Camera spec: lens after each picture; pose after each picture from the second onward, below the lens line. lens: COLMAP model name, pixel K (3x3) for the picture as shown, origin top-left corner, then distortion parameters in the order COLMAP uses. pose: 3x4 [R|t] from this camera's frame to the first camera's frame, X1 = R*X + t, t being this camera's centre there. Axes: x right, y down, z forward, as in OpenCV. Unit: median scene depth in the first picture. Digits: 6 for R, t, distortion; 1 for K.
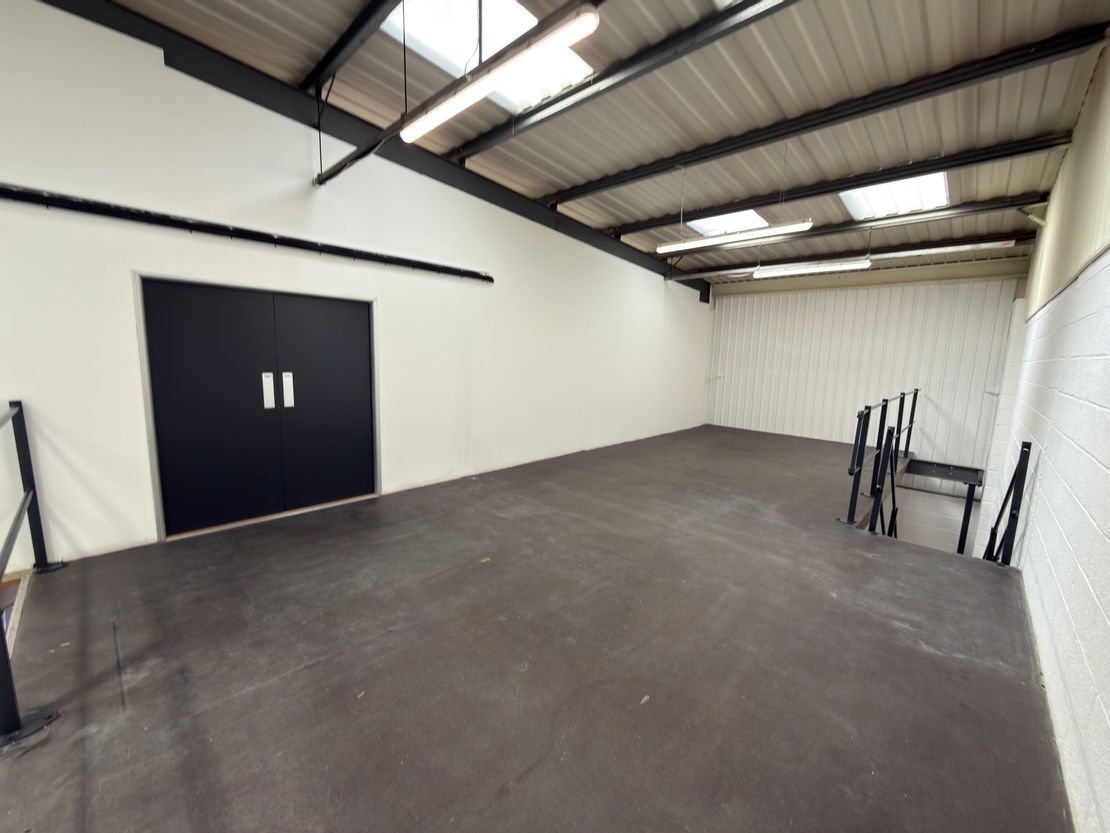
lens RADIAL K [[443.6, 0, 551.4], [0, 443.6, 417.5], [0, 0, 1]] dist [-0.000826, -0.000123]
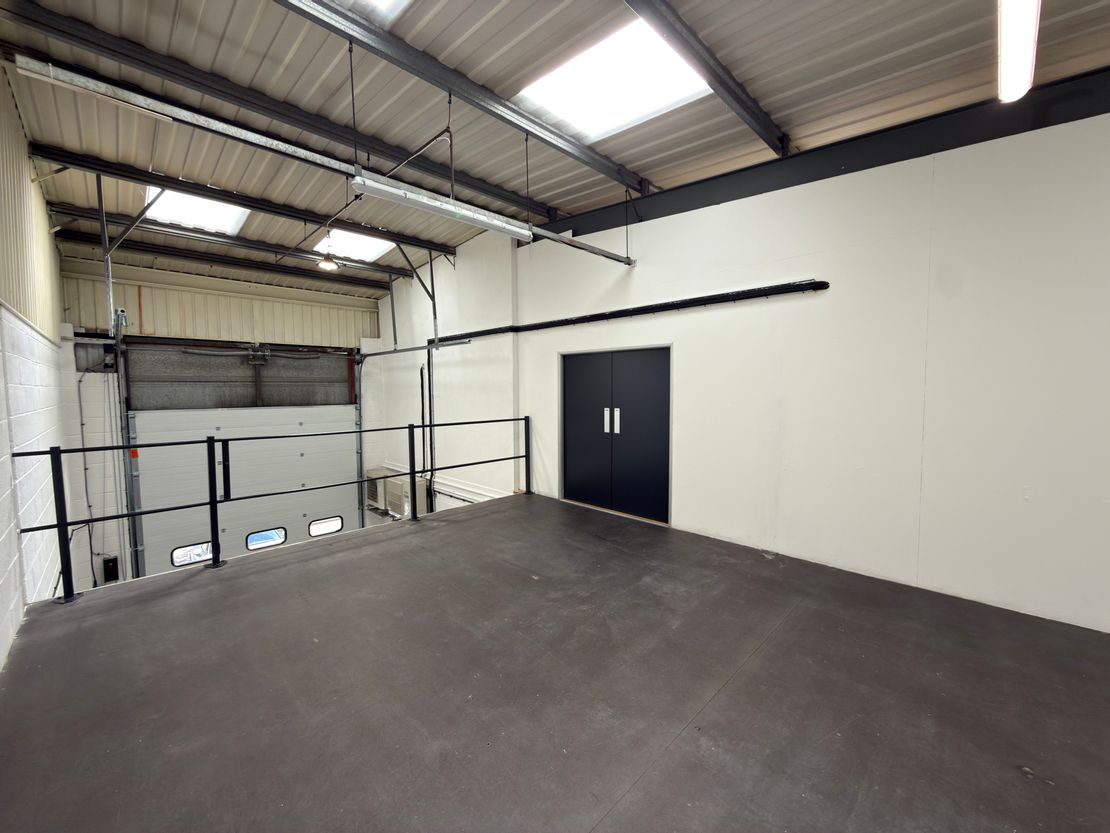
lens RADIAL K [[443.6, 0, 551.4], [0, 443.6, 417.5], [0, 0, 1]] dist [-0.000826, -0.000123]
pose [[-0.027573, 0.039516, -0.998838, 0.791718], [-0.137410, 0.989583, 0.042943, -0.105807], [0.990130, 0.138434, -0.021856, 0.855788]]
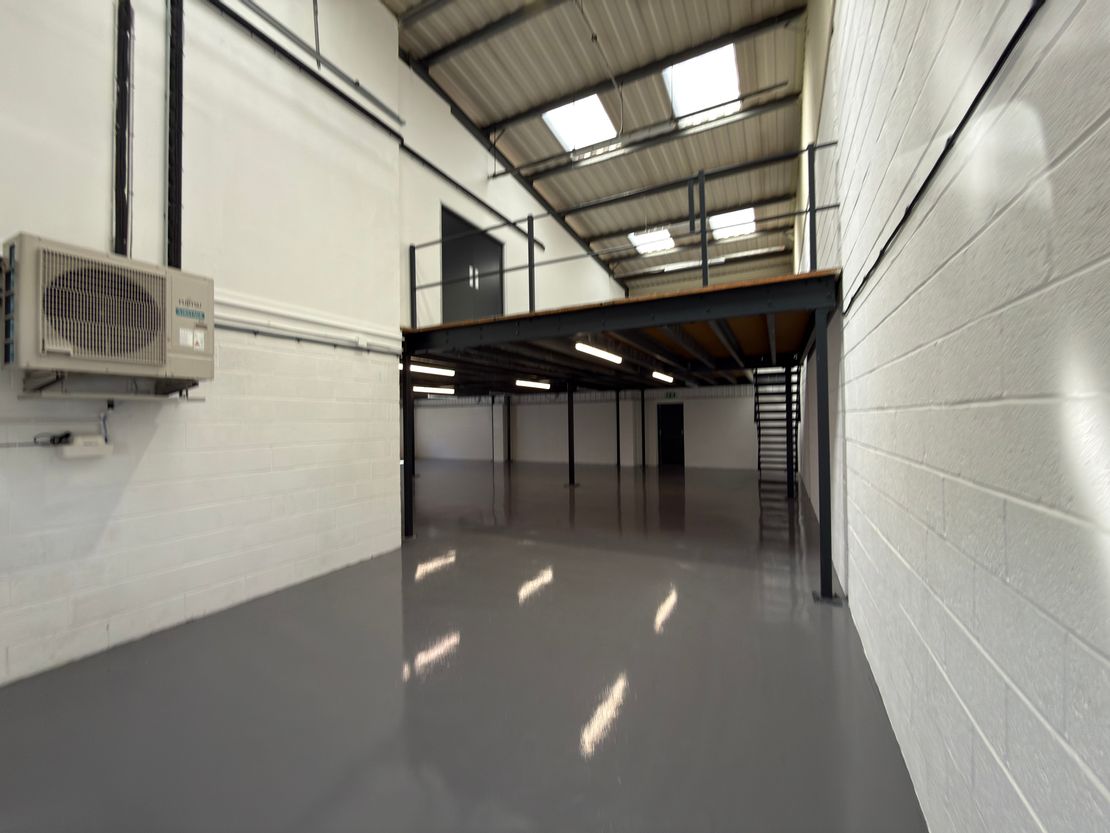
lens RADIAL K [[443.6, 0, 551.4], [0, 443.6, 417.5], [0, 0, 1]] dist [-0.000826, -0.000123]
pose [[0.958165, -0.038425, 0.283624, -0.872630], [0.083935, 0.985102, -0.150097, 0.826548], [-0.273631, 0.167624, 0.947116, -0.754340]]
